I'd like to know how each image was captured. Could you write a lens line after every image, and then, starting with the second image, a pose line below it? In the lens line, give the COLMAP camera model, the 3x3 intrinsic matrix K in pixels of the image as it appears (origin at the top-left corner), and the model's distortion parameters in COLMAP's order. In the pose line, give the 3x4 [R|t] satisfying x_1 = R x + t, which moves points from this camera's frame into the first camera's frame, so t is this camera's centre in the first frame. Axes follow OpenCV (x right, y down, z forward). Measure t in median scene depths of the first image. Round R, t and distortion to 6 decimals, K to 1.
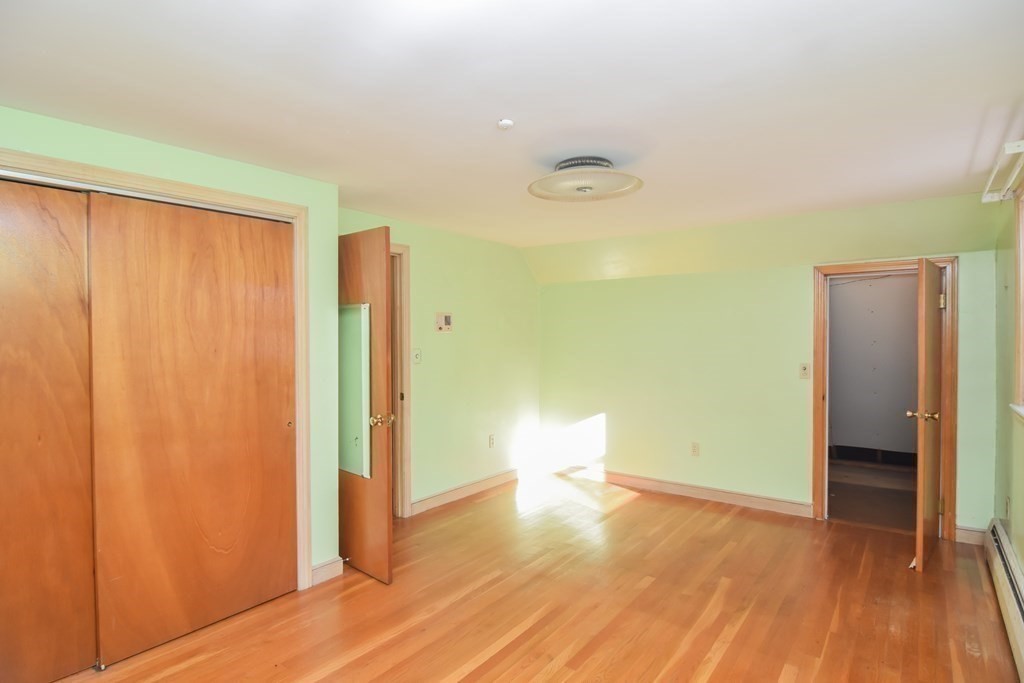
lens RADIAL K [[542.7, 0, 511.8], [0, 542.7, 341.0], [0, 0, 1]] dist [-0.006745, -0.009345]
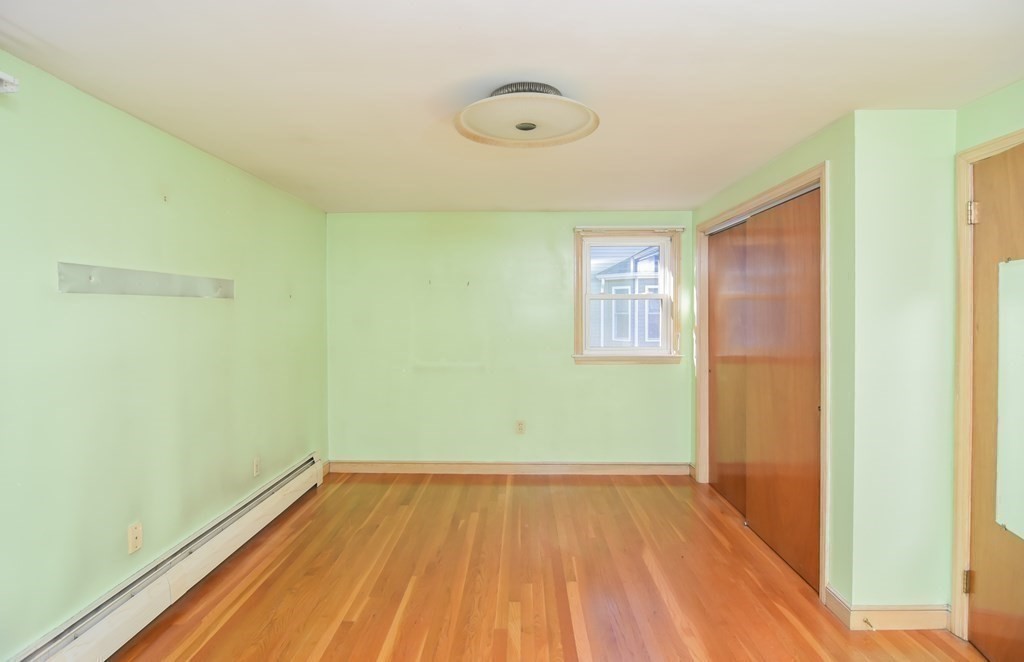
lens RADIAL K [[546.5, 0, 513.6], [0, 546.5, 326.3], [0, 0, 1]] dist [-0.006589, -0.009103]
pose [[-0.809738, 0.016019, -0.586573, 0.672512], [-0.002584, 0.999520, 0.030864, -0.014611], [0.586786, 0.026508, -0.809308, 1.785933]]
